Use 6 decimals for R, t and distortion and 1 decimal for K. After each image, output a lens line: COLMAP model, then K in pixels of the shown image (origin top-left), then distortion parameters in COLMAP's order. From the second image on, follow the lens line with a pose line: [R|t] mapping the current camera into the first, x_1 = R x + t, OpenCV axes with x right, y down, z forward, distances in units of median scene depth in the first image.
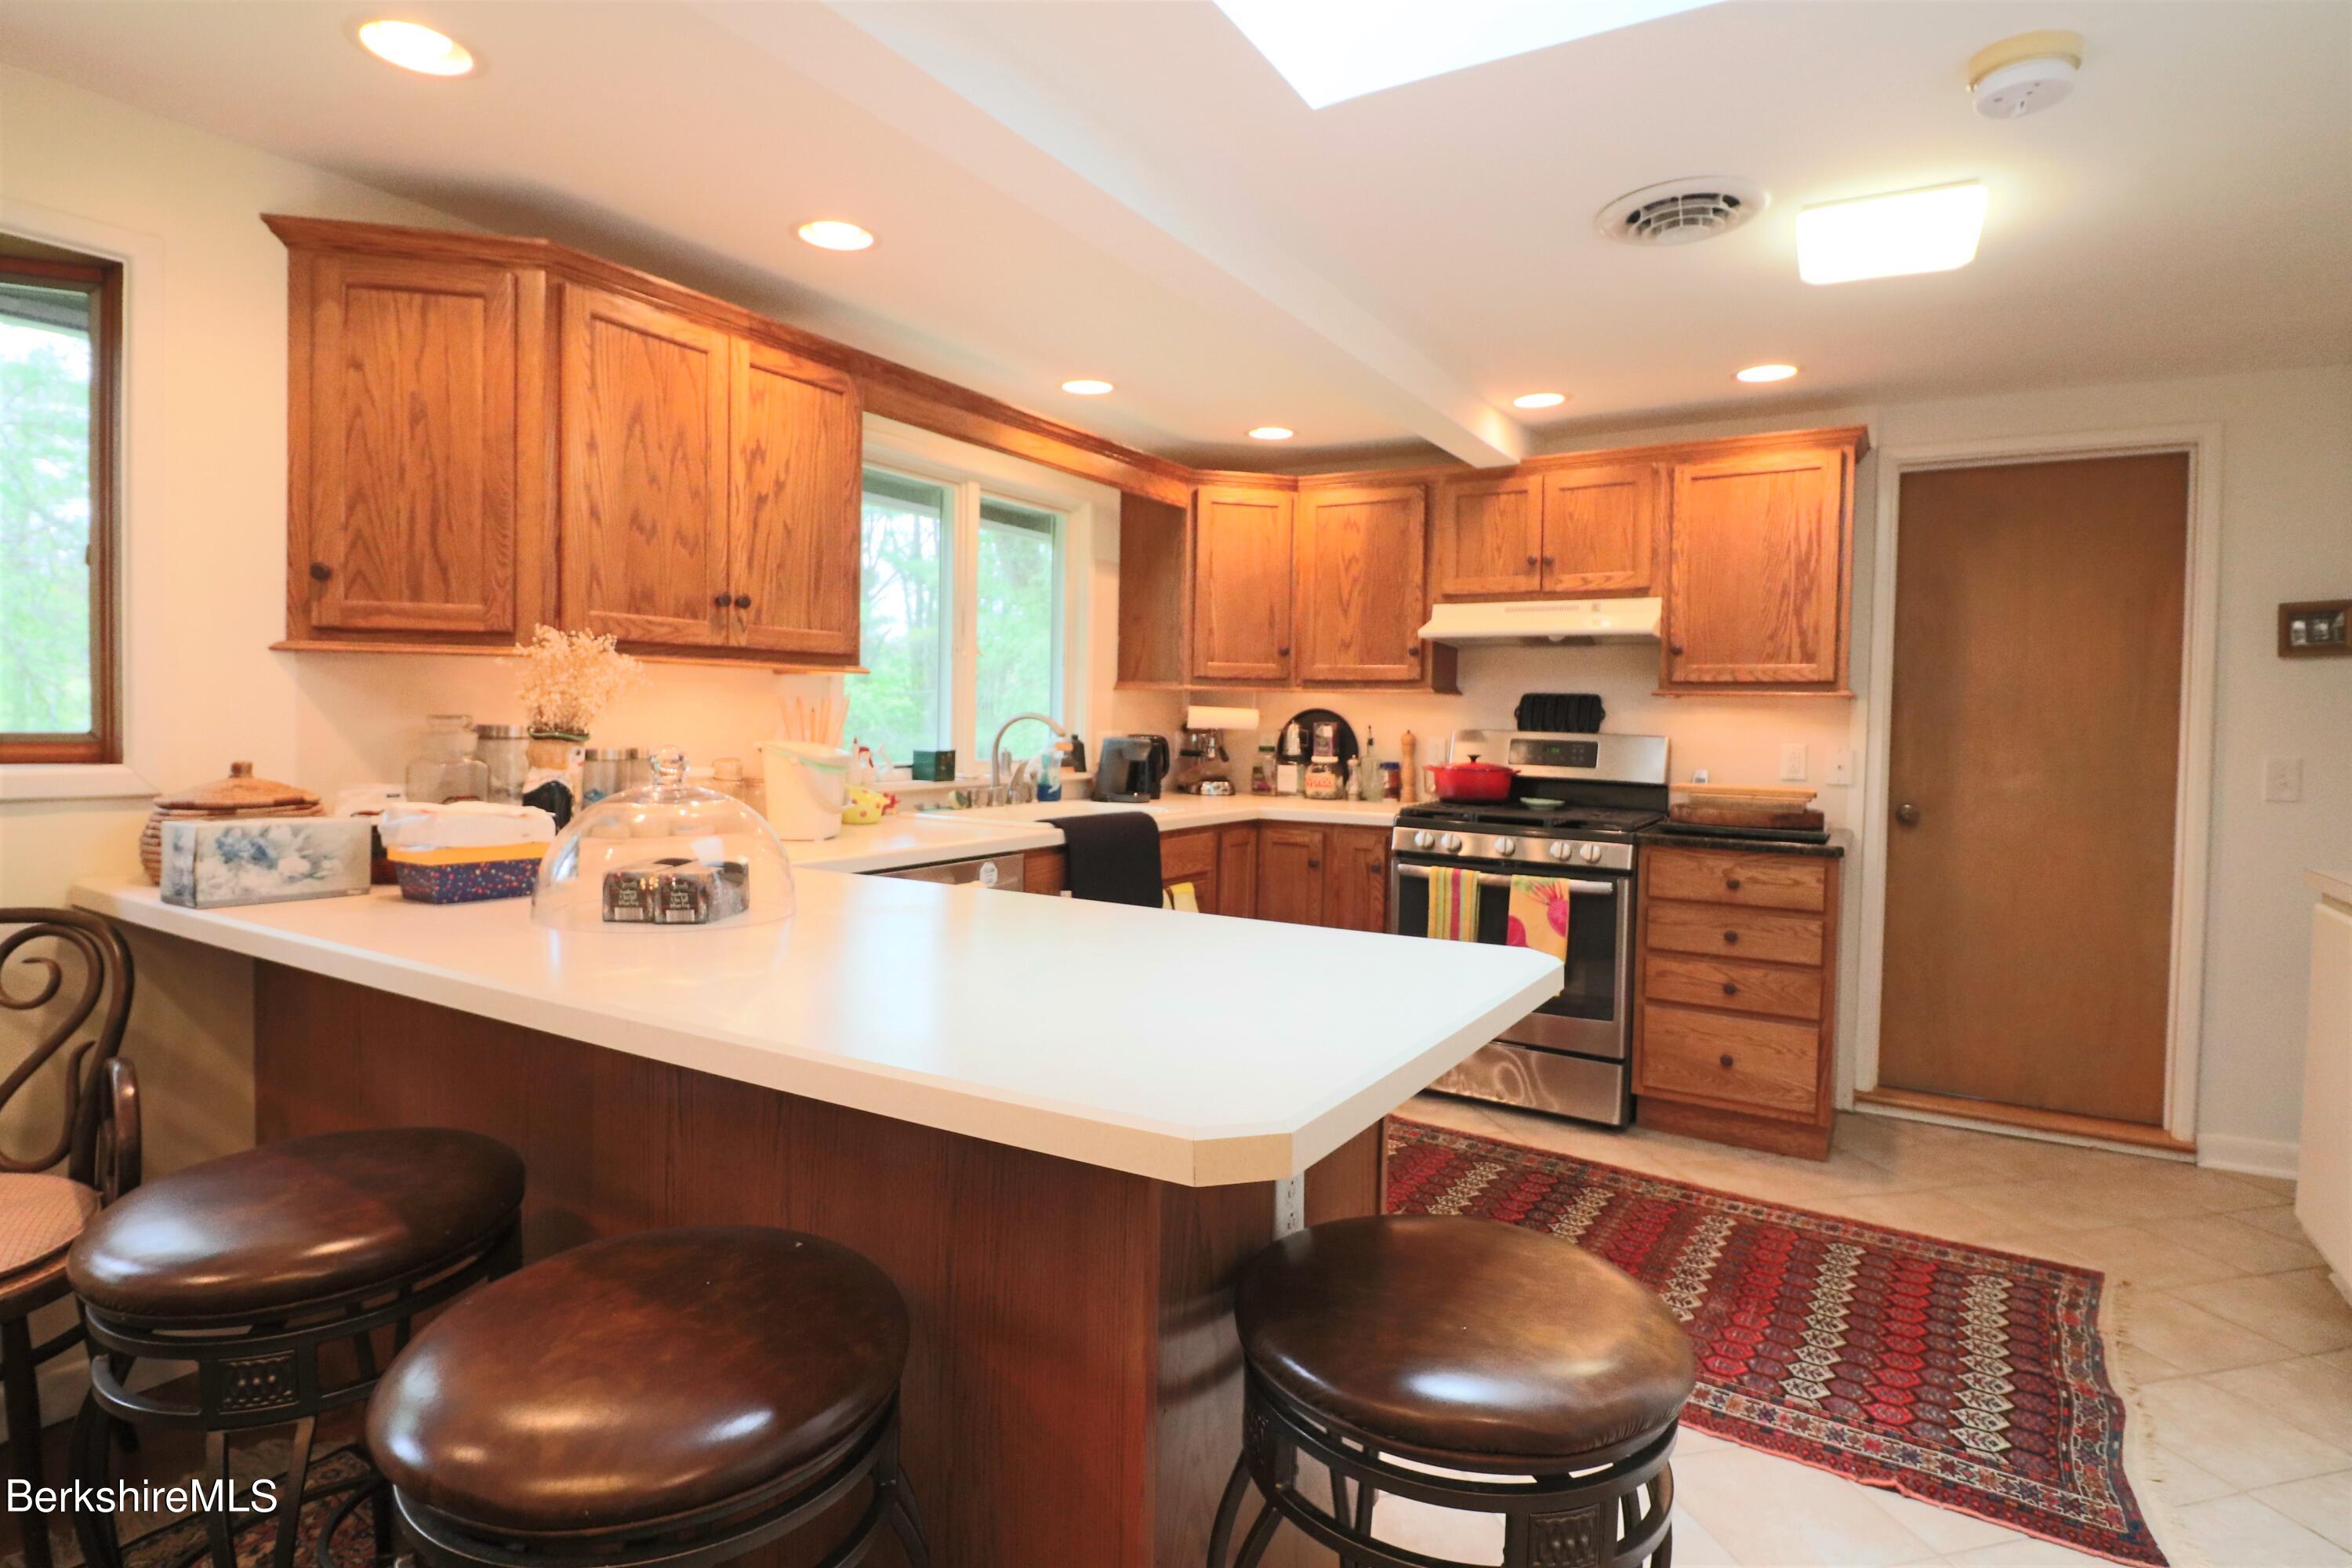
lens RADIAL K [[1203.5, 0, 1167.9], [0, 1203.5, 753.4], [0, 0, 1]] dist [0.001061, -0.014941]
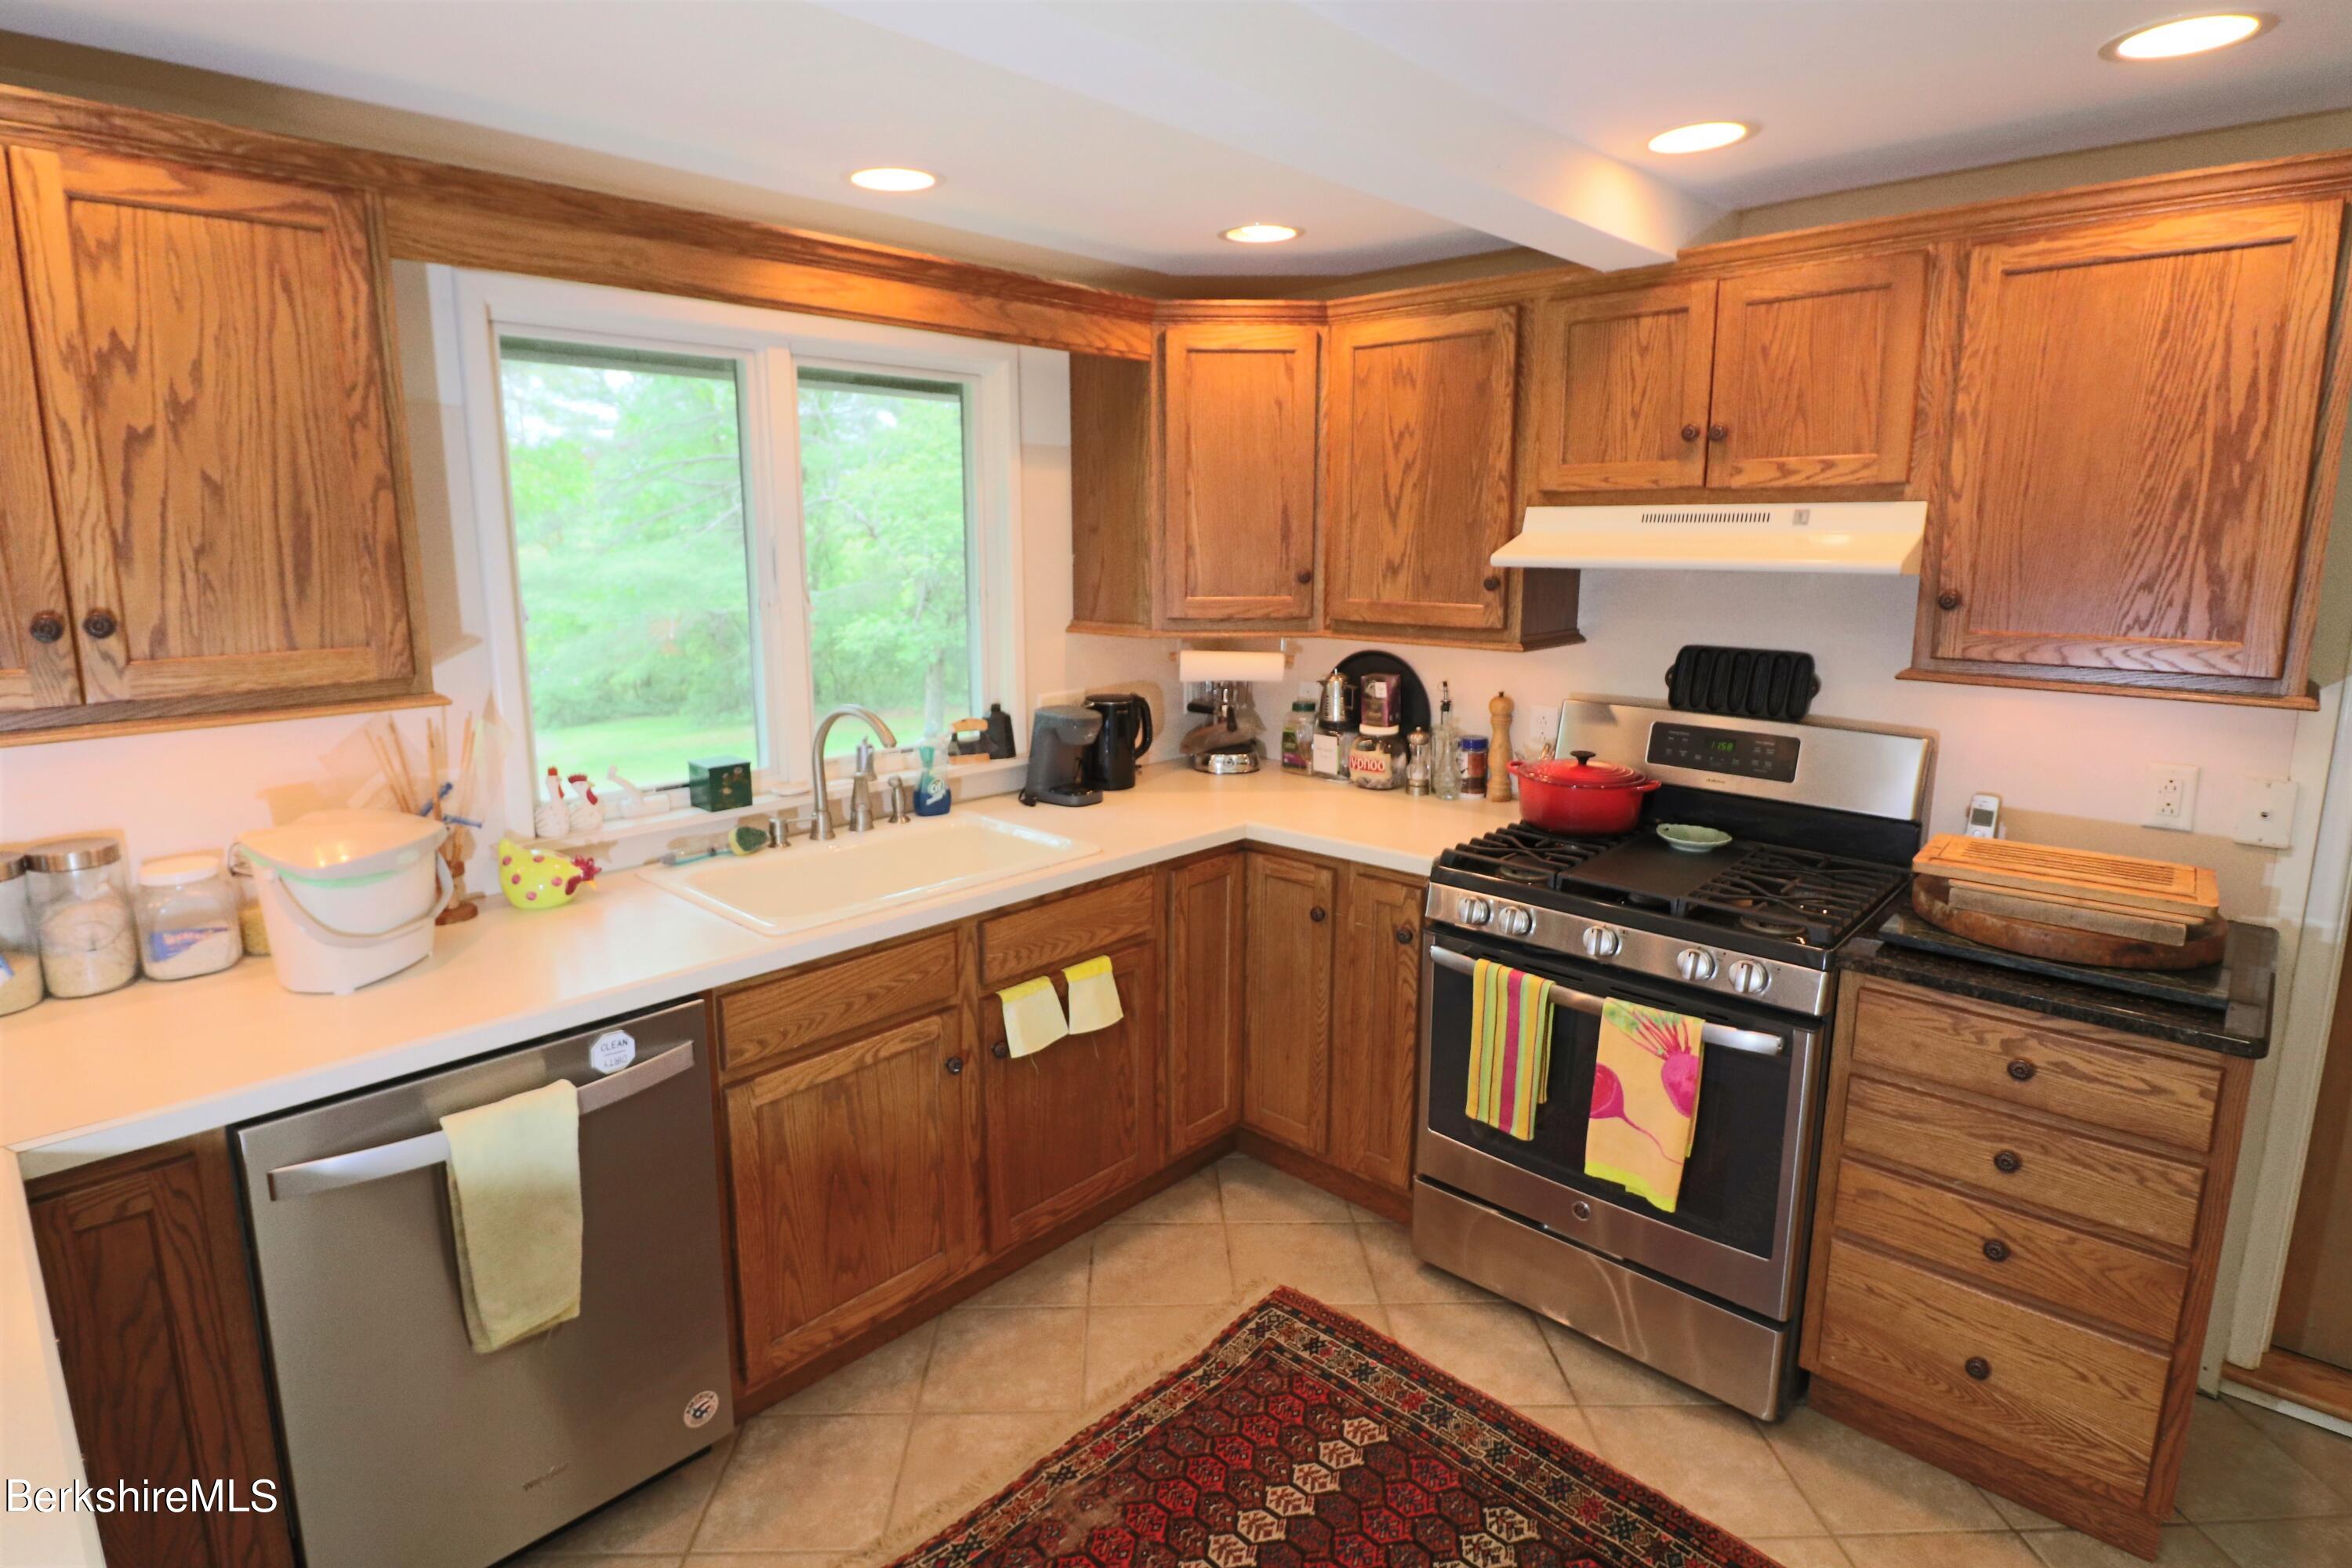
lens RADIAL K [[1203.5, 0, 1161.1], [0, 1203.5, 746.0], [0, 0, 1]] dist [0.001061, -0.014941]
pose [[0.978170, 0.016257, -0.207167, 0.196184], [0.013121, 0.990114, 0.139647, -0.106679], [0.207389, -0.139316, 0.968287, 0.408520]]
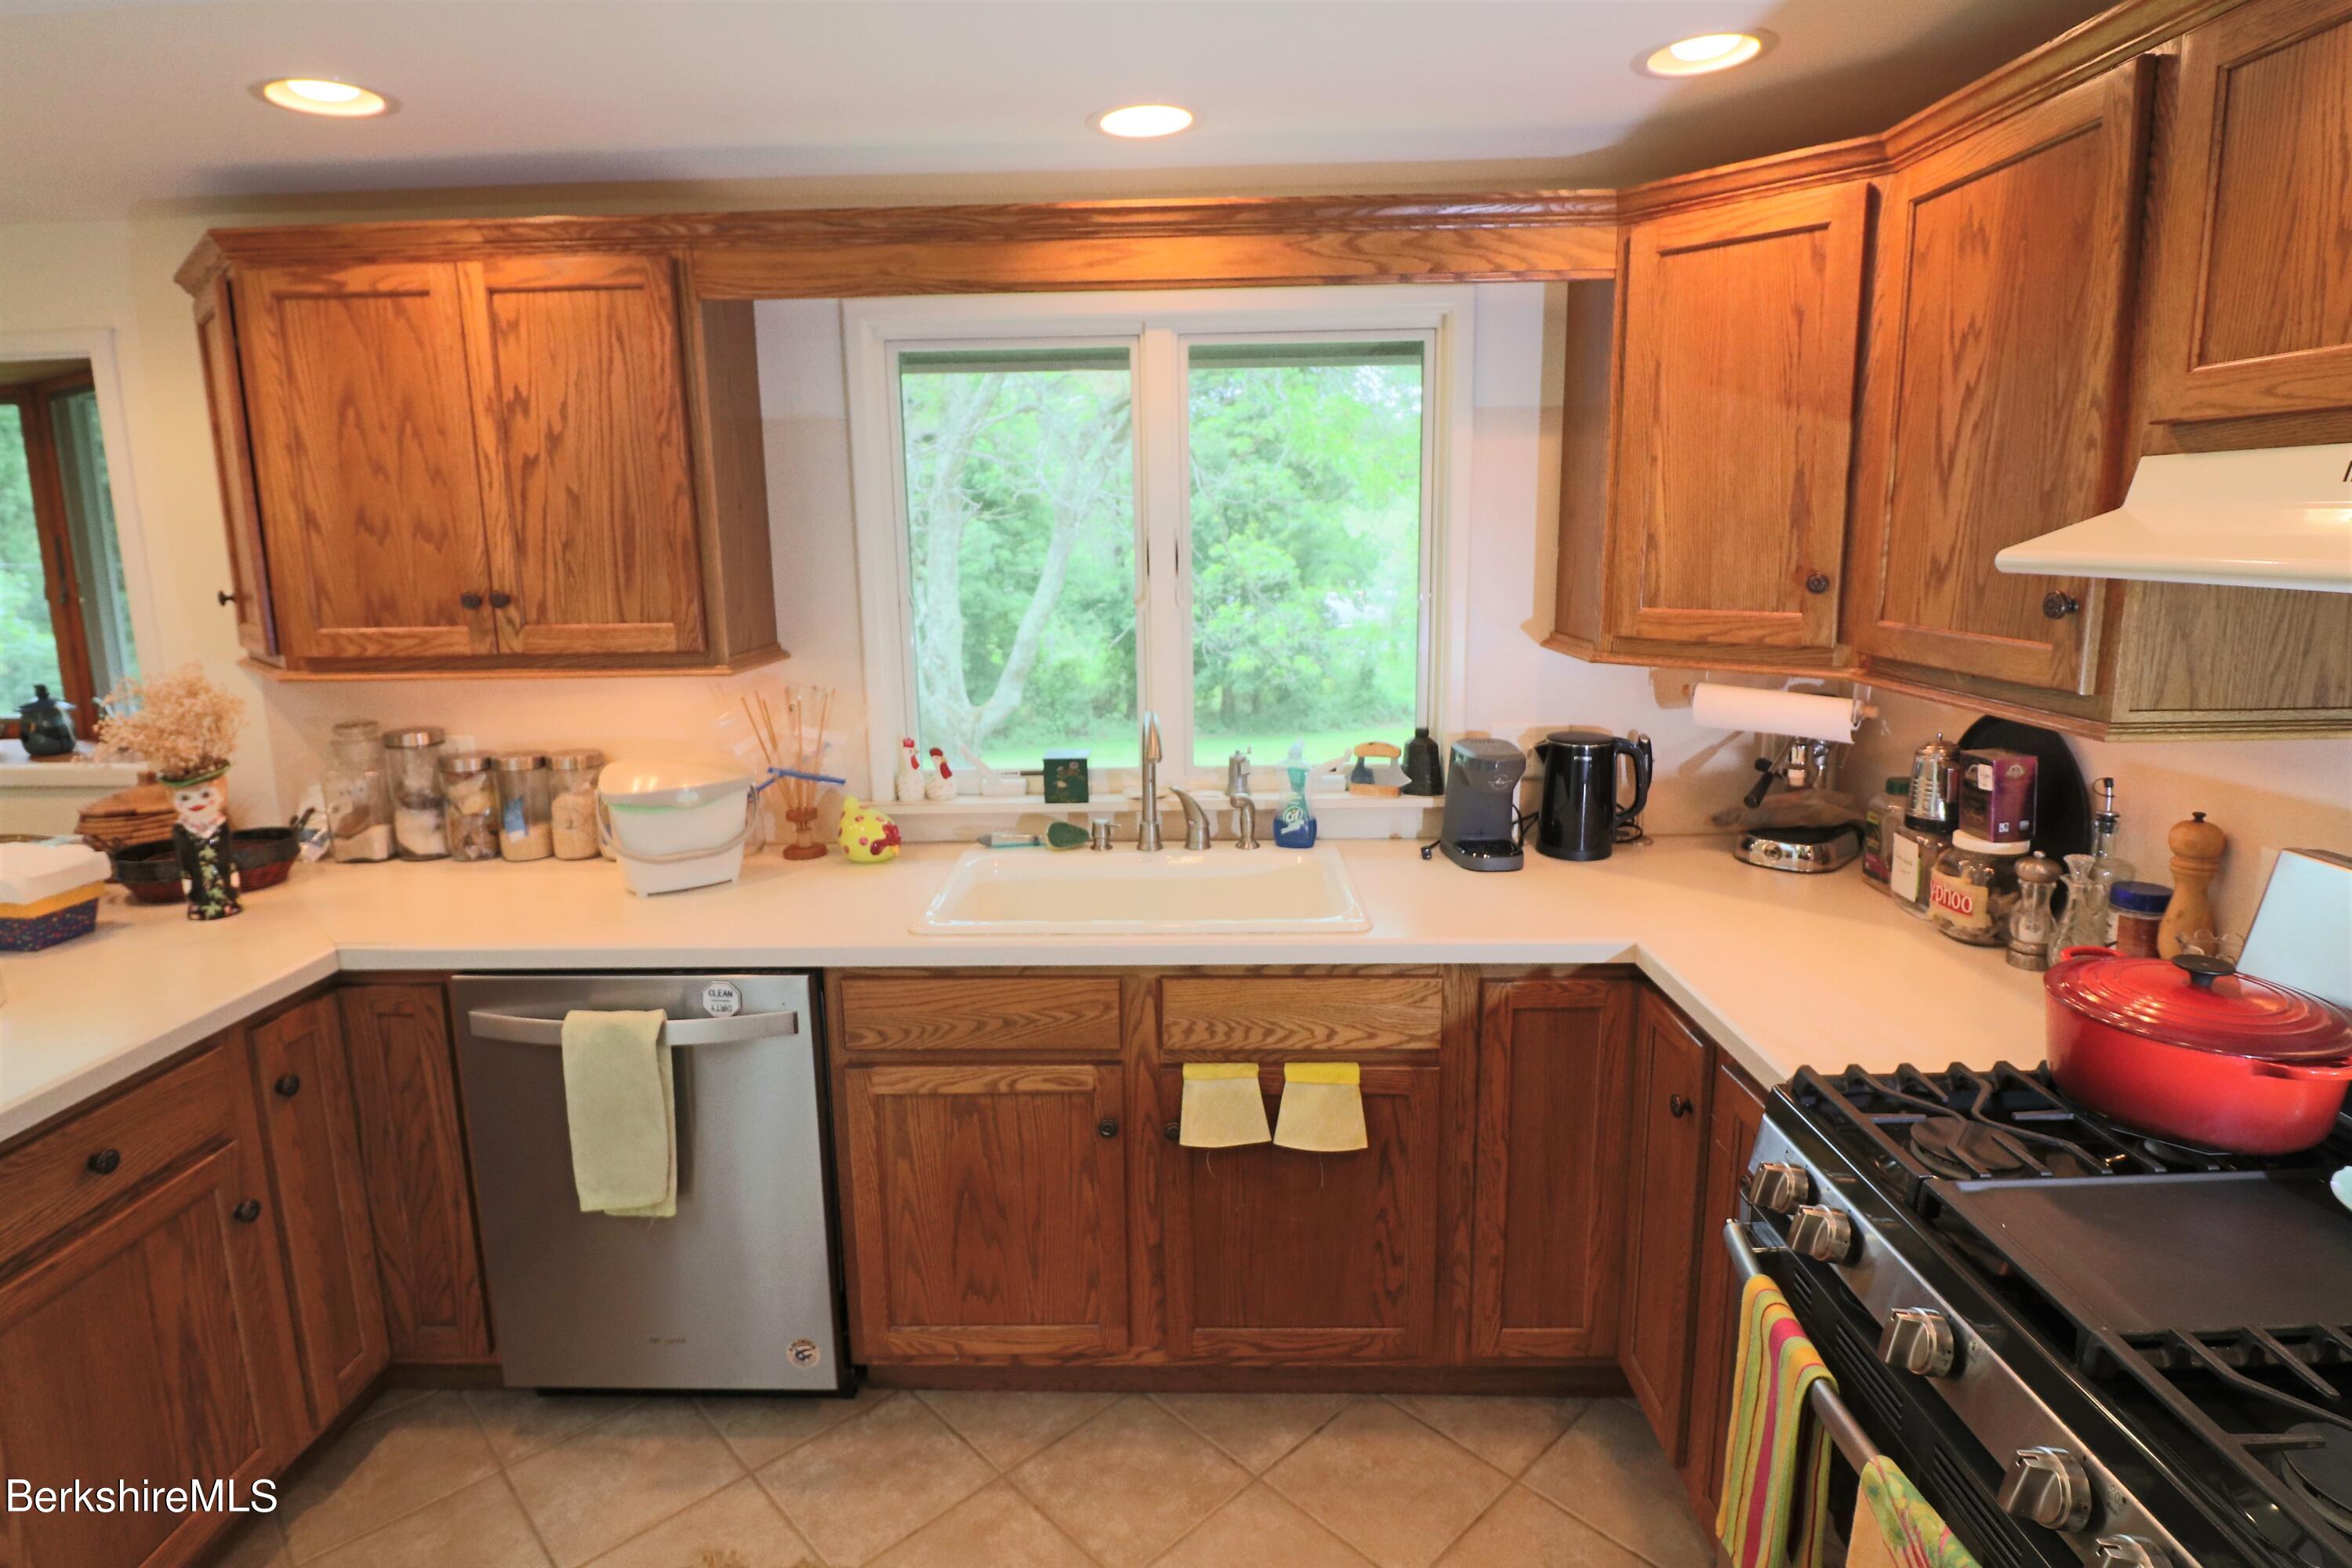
lens RADIAL K [[1203.5, 0, 1173.6], [0, 1203.5, 749.0], [0, 0, 1]] dist [0.001061, -0.014941]
pose [[0.505603, 0.126962, -0.853374, 0.431026], [-0.002618, 0.989334, 0.145639, -0.109002], [0.862762, -0.071402, 0.500542, 0.733067]]
